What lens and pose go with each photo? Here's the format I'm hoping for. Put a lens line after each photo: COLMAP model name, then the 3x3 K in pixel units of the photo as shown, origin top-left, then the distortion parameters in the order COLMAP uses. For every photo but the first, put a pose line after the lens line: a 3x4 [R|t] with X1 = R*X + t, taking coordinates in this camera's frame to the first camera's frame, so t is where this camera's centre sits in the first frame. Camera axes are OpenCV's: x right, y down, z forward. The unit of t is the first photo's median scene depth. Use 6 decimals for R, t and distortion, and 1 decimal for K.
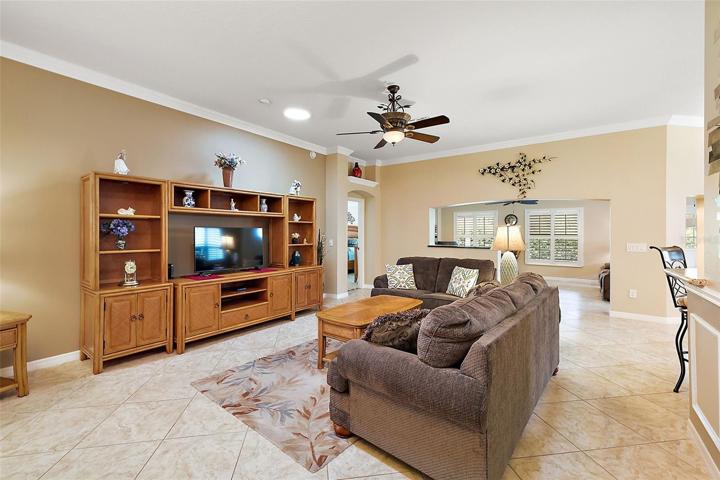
lens RADIAL K [[311.8, 0, 361.2], [0, 311.8, 235.0], [0, 0, 1]] dist [0.002542, 0.000632]
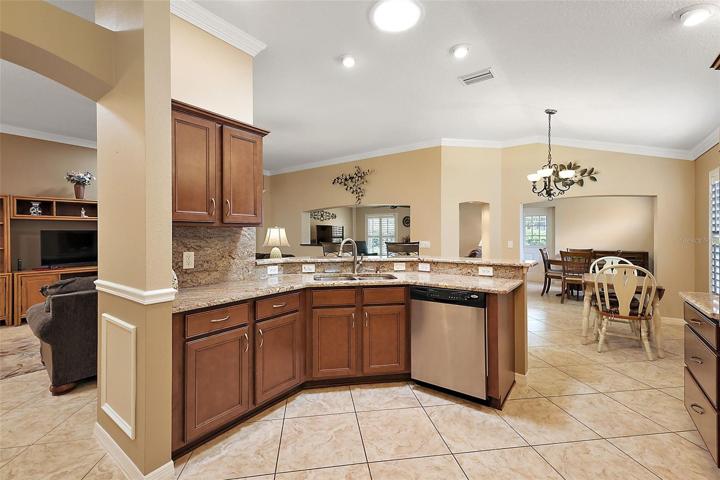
lens RADIAL K [[311.8, 0, 361.2], [0, 311.8, 235.0], [0, 0, 1]] dist [0.002542, 0.000632]
pose [[0.999947, -0.004494, -0.009287, 0.830475], [0.004509, 0.999989, 0.001532, -0.002795], [0.009280, -0.001574, 0.999956, -0.293149]]
